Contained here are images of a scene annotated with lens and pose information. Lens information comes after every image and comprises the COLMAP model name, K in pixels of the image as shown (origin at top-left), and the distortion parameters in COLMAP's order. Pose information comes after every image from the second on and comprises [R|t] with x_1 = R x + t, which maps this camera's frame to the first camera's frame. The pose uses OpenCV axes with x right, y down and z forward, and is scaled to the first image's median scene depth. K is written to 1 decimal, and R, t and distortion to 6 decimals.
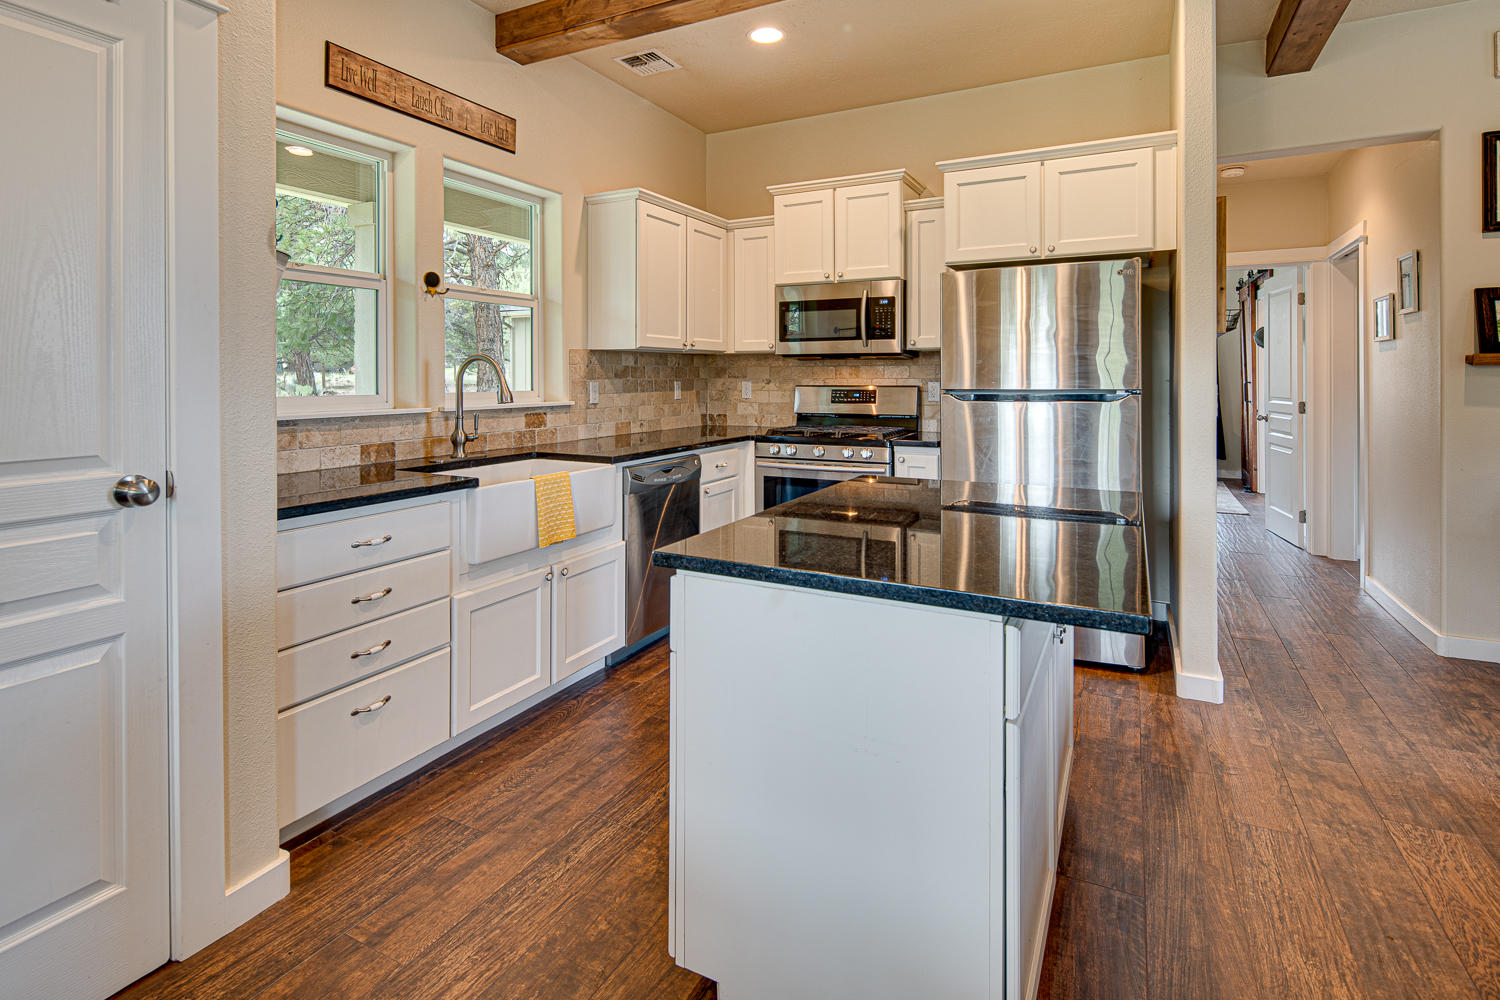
lens RADIAL K [[751.6, 0, 737.2], [0, 751.6, 377.5], [0, 0, 1]] dist [0.002705, 0.000155]
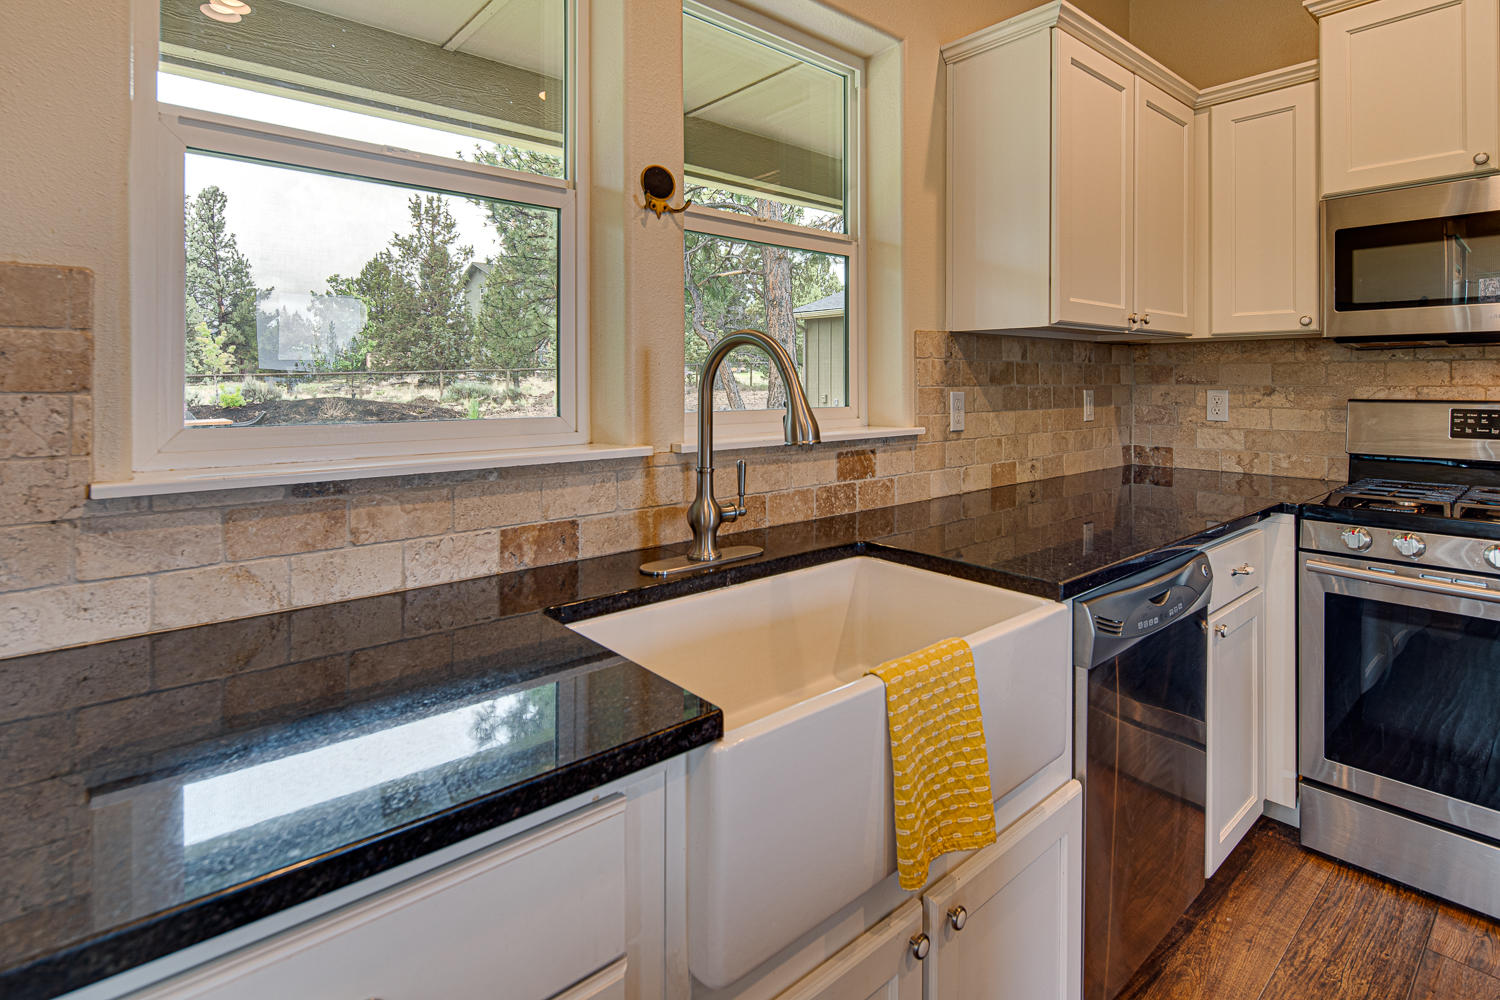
lens RADIAL K [[751.6, 0, 737.2], [0, 751.6, 377.5], [0, 0, 1]] dist [0.002705, 0.000155]
pose [[0.928880, 0.000221, -0.370382, -0.140196], [-0.002208, 0.999985, -0.004940, -0.000967], [0.370375, 0.005407, 0.928867, 0.448121]]
